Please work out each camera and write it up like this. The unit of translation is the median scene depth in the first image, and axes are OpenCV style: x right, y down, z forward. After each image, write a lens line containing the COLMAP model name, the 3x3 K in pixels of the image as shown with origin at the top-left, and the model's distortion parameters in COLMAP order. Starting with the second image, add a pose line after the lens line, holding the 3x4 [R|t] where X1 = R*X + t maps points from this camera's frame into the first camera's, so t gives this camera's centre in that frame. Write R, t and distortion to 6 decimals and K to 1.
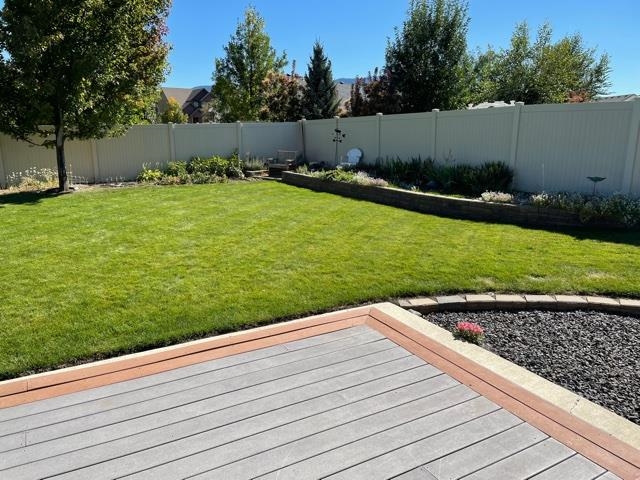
lens RADIAL K [[479.2, 0, 314.6], [0, 479.2, 244.8], [0, 0, 1]] dist [0.081902, -0.100881]
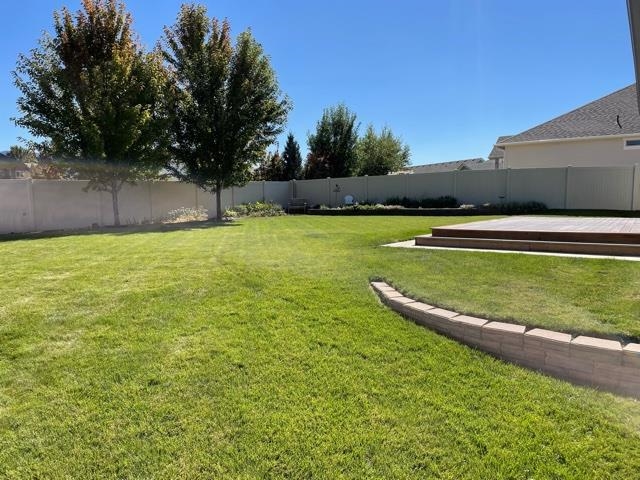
lens RADIAL K [[479.2, 0, 317.0], [0, 479.2, 238.5], [0, 0, 1]] dist [0.081902, -0.100881]
pose [[0.894506, -0.046277, 0.444655, -1.334819], [0.114675, 0.985100, -0.128167, 0.273729], [-0.432098, 0.165637, 0.886485, -0.766714]]
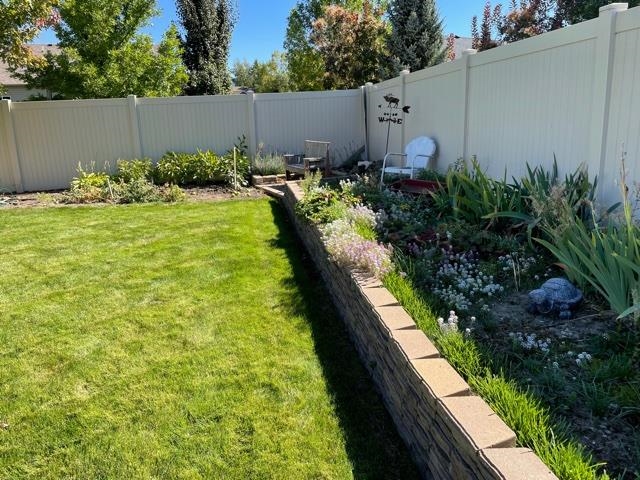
lens RADIAL K [[479.2, 0, 319.8], [0, 479.2, 240.1], [0, 0, 1]] dist [0.081902, -0.100881]
pose [[0.939620, 0.069095, -0.335171, 0.257845], [-0.061597, 0.997557, 0.032965, -0.188939], [0.336630, -0.010329, 0.941580, 0.906899]]
